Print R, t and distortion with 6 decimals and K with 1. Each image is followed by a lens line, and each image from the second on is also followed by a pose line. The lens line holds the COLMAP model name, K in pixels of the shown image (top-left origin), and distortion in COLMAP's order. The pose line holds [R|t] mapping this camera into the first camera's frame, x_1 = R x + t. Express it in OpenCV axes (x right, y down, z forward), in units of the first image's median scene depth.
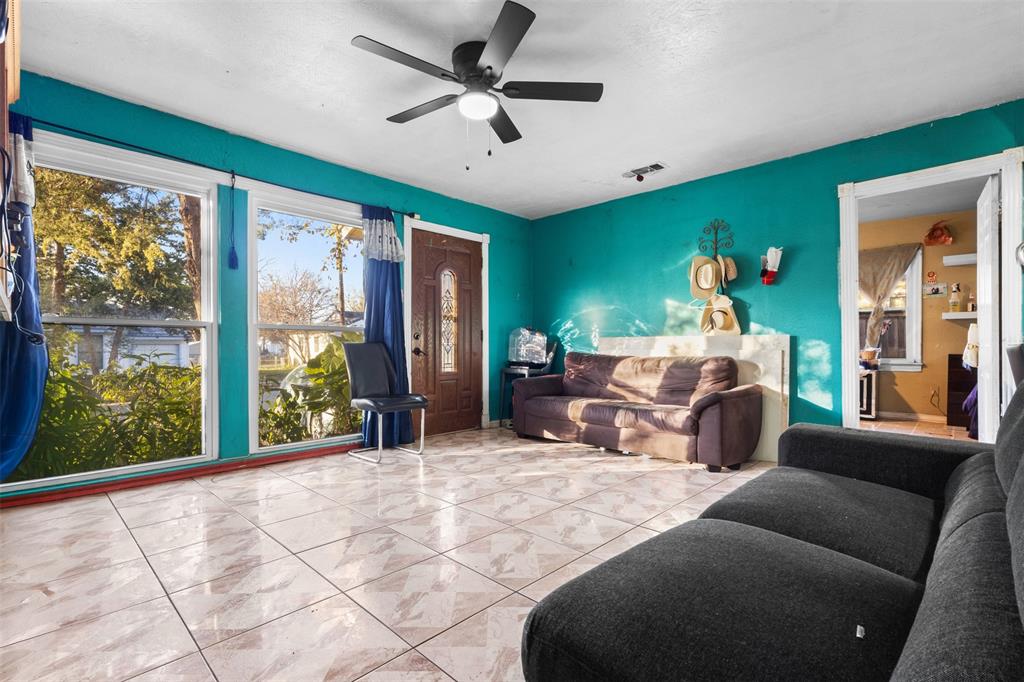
lens RADIAL K [[473.4, 0, 512.3], [0, 473.4, 348.6], [0, 0, 1]] dist [0.001793, 0.000780]
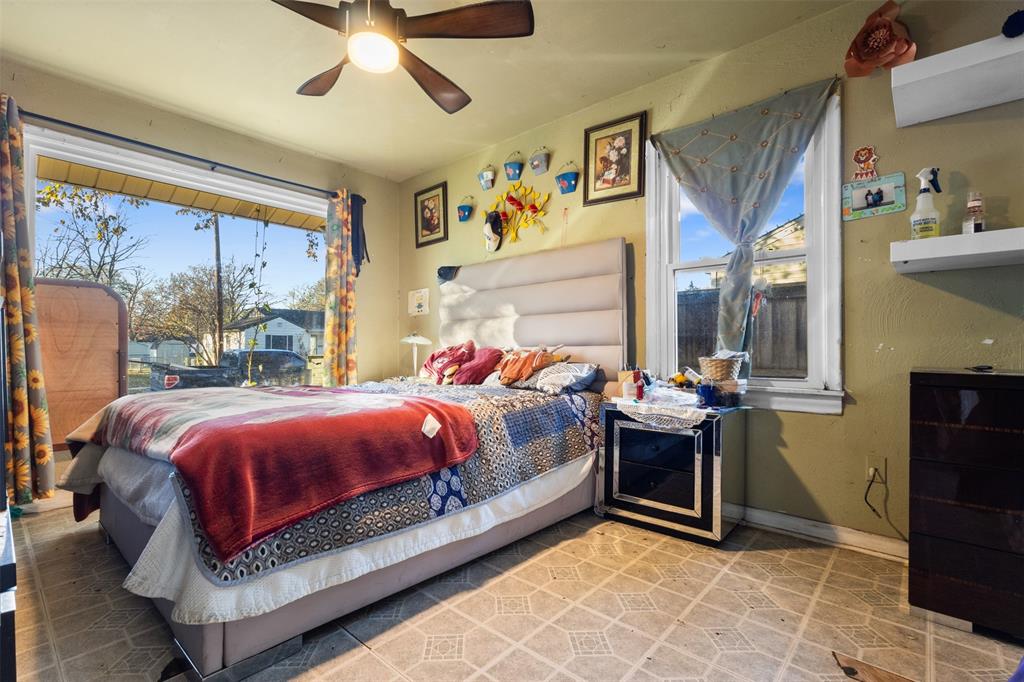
lens RADIAL K [[473.4, 0, 508.0], [0, 473.4, 338.3], [0, 0, 1]] dist [0.001793, 0.000780]
pose [[0.999172, 0.008132, 0.039871, 0.561463], [-0.007286, 0.999746, -0.021320, -0.002505], [-0.040034, 0.021012, 0.998977, 0.610638]]
